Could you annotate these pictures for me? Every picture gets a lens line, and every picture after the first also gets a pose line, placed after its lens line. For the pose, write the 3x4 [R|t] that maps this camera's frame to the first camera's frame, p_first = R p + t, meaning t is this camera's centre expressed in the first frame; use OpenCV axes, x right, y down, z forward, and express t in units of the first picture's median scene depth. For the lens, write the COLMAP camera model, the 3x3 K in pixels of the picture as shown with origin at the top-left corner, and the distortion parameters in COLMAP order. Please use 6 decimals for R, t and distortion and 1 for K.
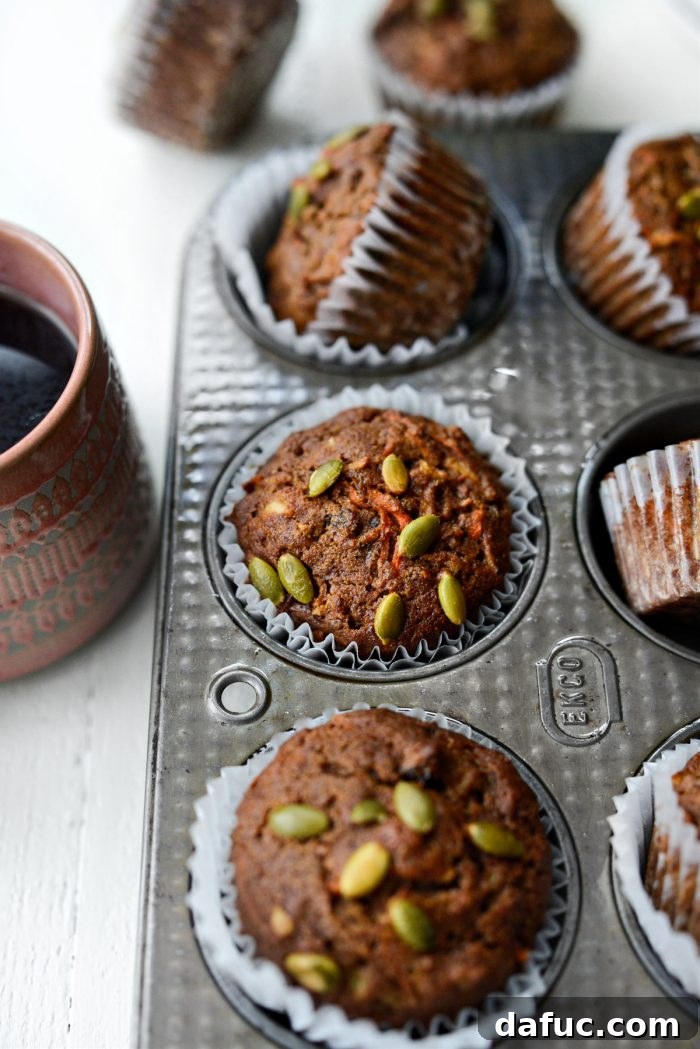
lens RADIAL K [[1703.5, 0, 349.6], [0, 1703.5, 519.6], [0, 0, 1]] dist [-0.103402, 0.000000]
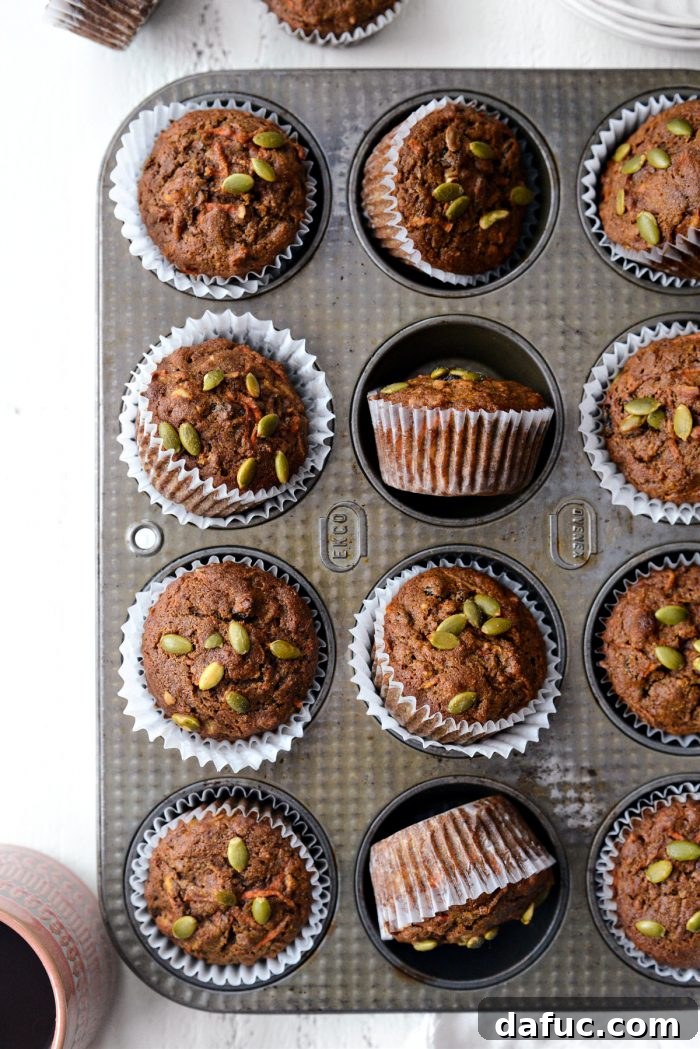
lens RADIAL K [[1703.5, 0, 360.1], [0, 1703.5, 524.3], [0, 0, 1]] dist [-0.103402, 0.000000]
pose [[0.999994, 0.003280, 0.001387, 0.149349], [-0.003514, 0.845307, 0.534270, -0.826081], [0.000580, -0.534271, 0.845313, -0.443733]]
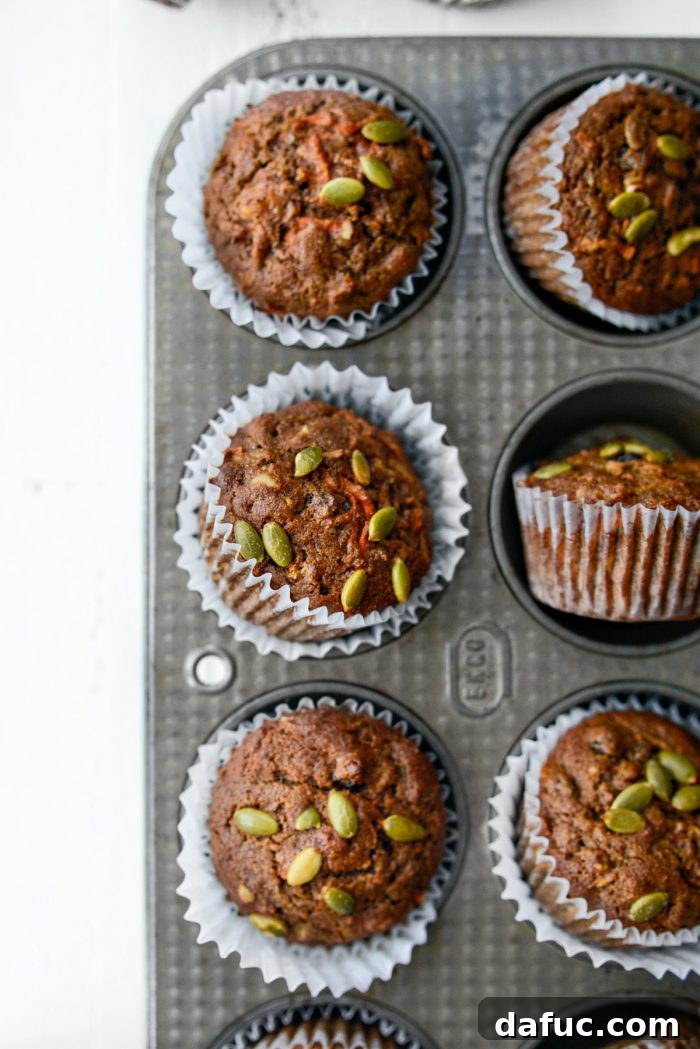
lens RADIAL K [[1703.5, 0, 343.3], [0, 1703.5, 505.5], [0, 0, 1]] dist [-0.103402, 0.000000]
pose [[0.999895, 0.007984, -0.012130, 0.047920], [-0.000230, 0.843899, 0.536502, -0.681970], [0.014520, -0.536443, 0.843812, -0.005267]]
